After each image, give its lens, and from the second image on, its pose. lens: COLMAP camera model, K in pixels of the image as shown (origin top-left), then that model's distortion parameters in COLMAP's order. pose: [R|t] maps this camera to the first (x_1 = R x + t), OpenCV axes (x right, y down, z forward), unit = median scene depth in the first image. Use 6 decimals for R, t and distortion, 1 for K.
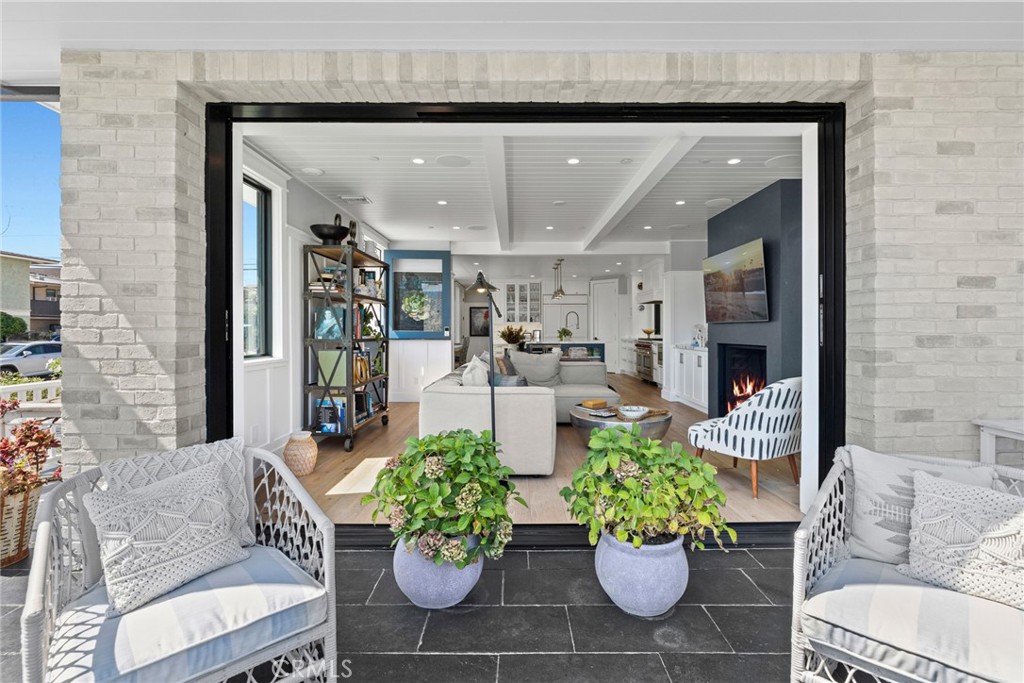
lens RADIAL K [[475.1, 0, 511.3], [0, 475.1, 336.2], [0, 0, 1]] dist [0.000091, 0.000027]
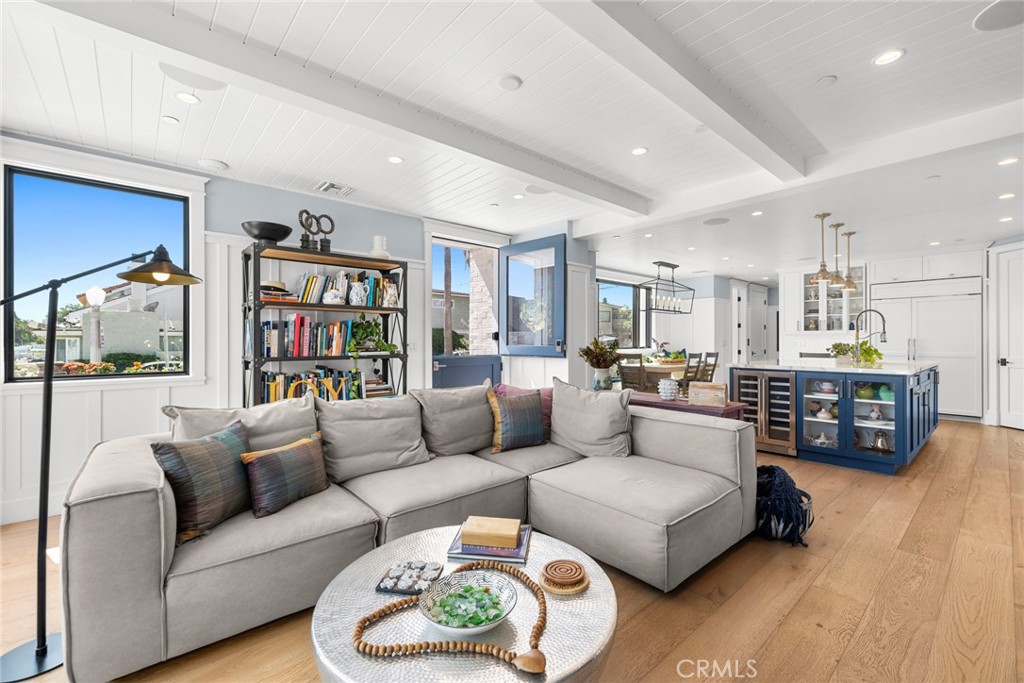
lens RADIAL K [[439.8, 0, 514.3], [0, 439.8, 342.8], [0, 0, 1]] dist [0.001283, 0.000256]
pose [[0.667932, -0.002254, -0.744218, 0.311393], [-0.006008, 0.999946, -0.008421, -0.008883], [0.744198, 0.010096, 0.667883, 0.493333]]
